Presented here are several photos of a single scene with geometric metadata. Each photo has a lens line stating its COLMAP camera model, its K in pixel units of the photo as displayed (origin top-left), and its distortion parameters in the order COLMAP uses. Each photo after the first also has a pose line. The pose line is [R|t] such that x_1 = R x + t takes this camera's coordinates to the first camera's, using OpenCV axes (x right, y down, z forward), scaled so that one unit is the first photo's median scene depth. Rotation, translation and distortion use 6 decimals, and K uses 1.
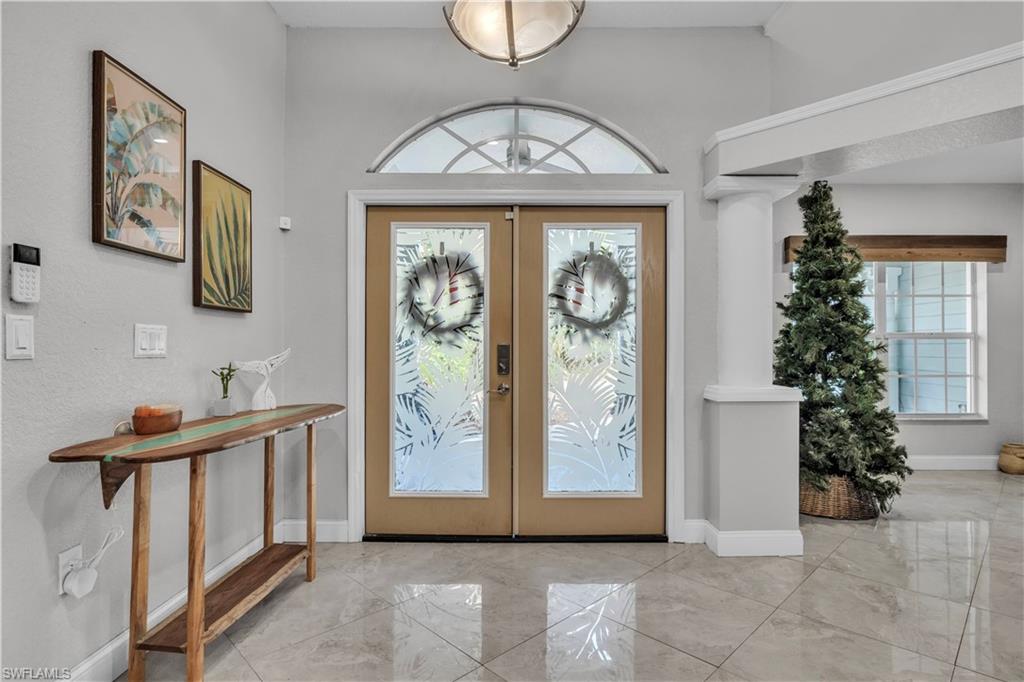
lens RADIAL K [[493.0, 0, 530.8], [0, 493.0, 356.2], [0, 0, 1]] dist [0.000490, -0.000148]
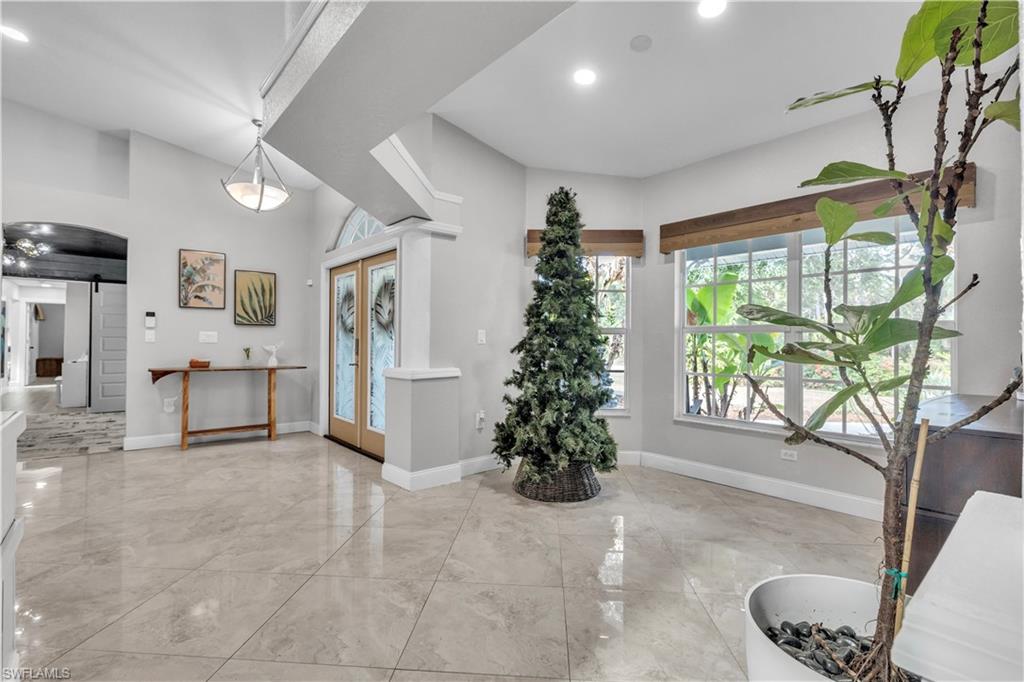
lens RADIAL K [[443.6, 0, 511.3], [0, 443.6, 342.5], [0, 0, 1]] dist [0.000832, 0.000248]
pose [[0.688820, 0.009974, -0.724864, 1.877080], [-0.019448, 0.999800, -0.004724, -0.017652], [0.724672, 0.017351, 0.688876, 0.383787]]
